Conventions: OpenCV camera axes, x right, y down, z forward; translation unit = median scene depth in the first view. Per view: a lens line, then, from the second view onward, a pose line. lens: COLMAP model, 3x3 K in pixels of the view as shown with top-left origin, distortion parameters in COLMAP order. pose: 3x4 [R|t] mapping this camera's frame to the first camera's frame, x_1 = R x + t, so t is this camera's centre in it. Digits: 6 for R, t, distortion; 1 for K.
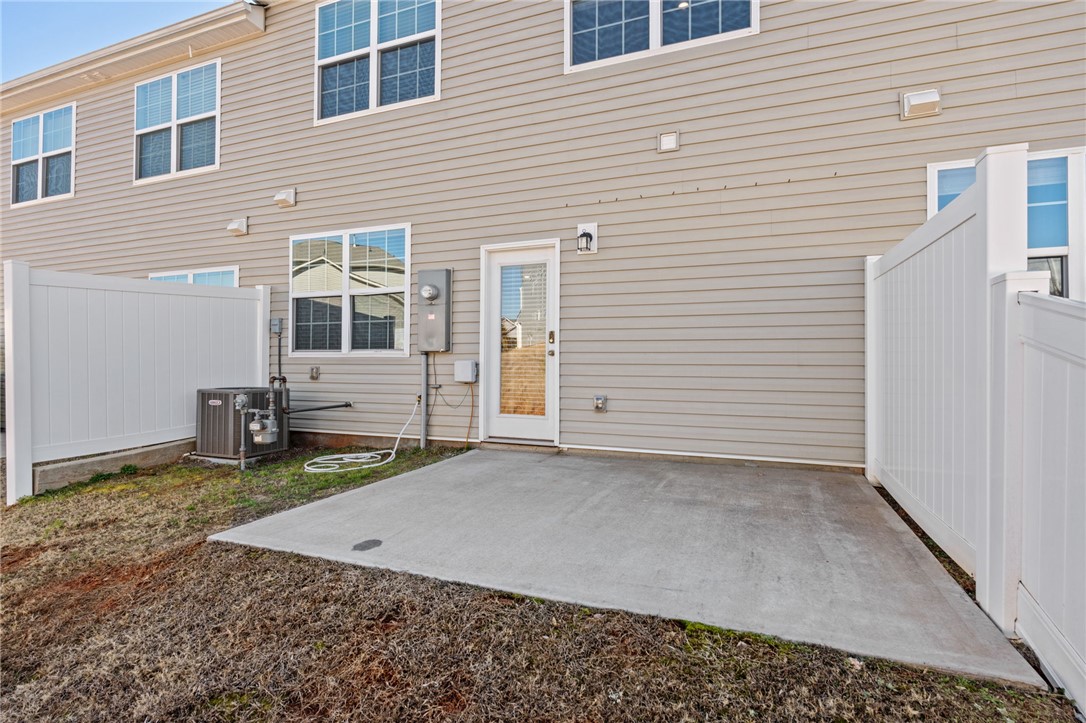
lens RADIAL K [[514.1, 0, 569.6], [0, 514.1, 375.7], [0, 0, 1]] dist [-0.015309, 0.000866]
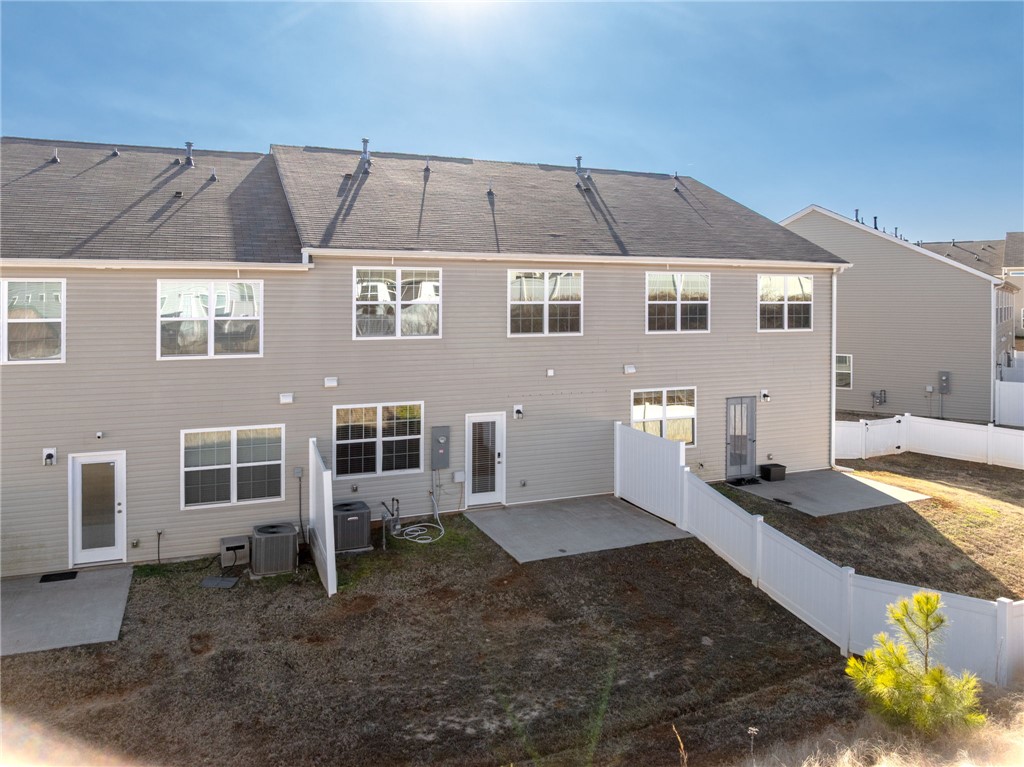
lens RADIAL K [[728.8, 0, 503.5], [0, 728.8, 378.1], [0, 0, 1]] dist [-0.029595, -0.017050]
pose [[0.727336, -0.085966, 0.680876, -1.998177], [0.007174, 0.993022, 0.117713, -0.728875], [-0.686244, -0.080732, 0.722877, -1.140032]]
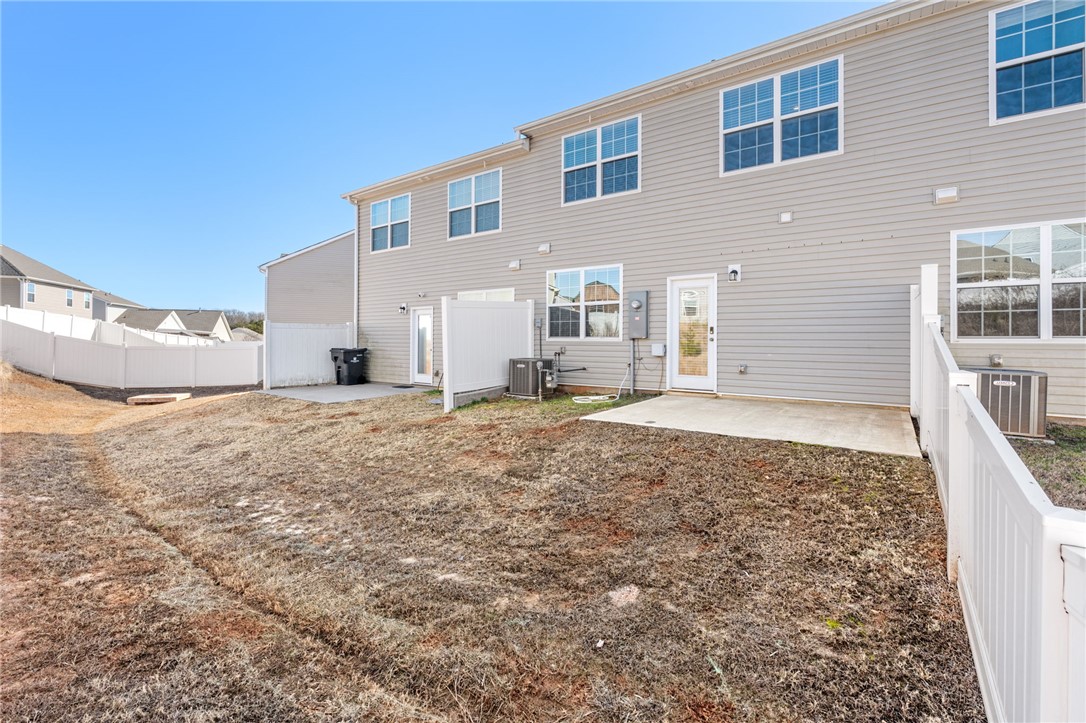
lens RADIAL K [[475.4, 0, 553.4], [0, 475.4, 348.5], [0, 0, 1]] dist [-0.006731, 0.000866]
pose [[0.966584, 0.001594, -0.256347, -0.133974], [-0.002140, 0.999996, -0.001850, -0.009459], [0.256343, 0.002337, 0.966583, -0.650950]]
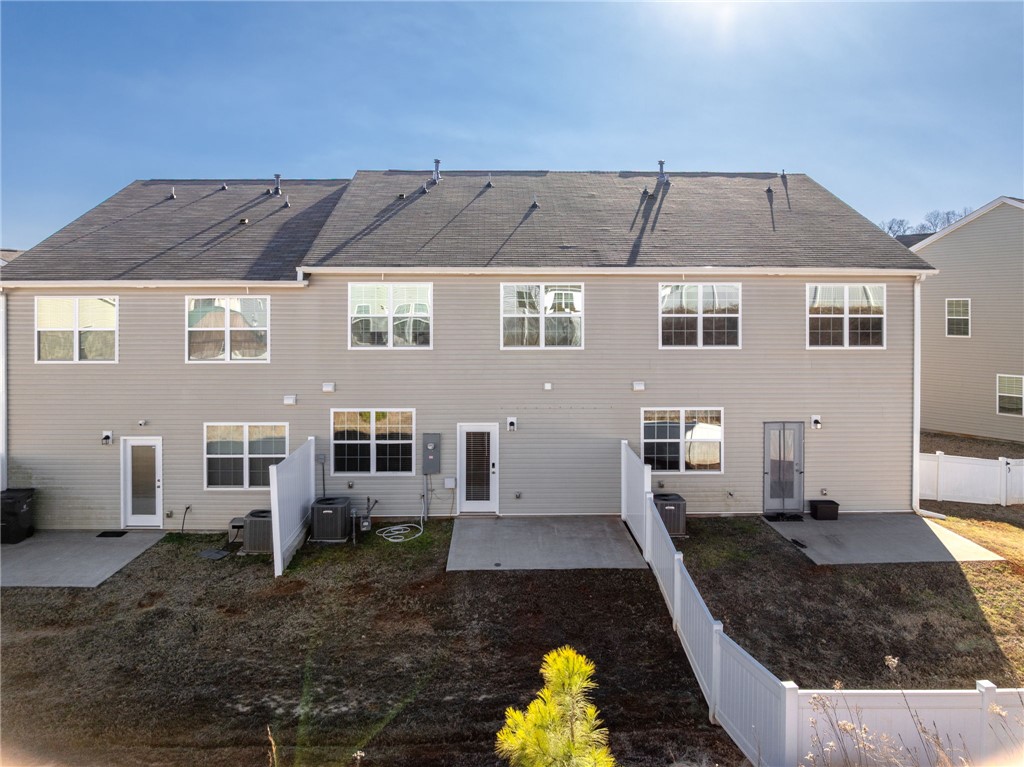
lens RADIAL K [[728.8, 0, 511.4], [0, 728.8, 384.2], [0, 0, 1]] dist [-0.029595, -0.017050]
pose [[0.924332, -0.054361, 0.377697, -1.078171], [0.011208, 0.993241, 0.115526, -0.749617], [-0.381424, -0.102551, 0.918694, -1.768571]]
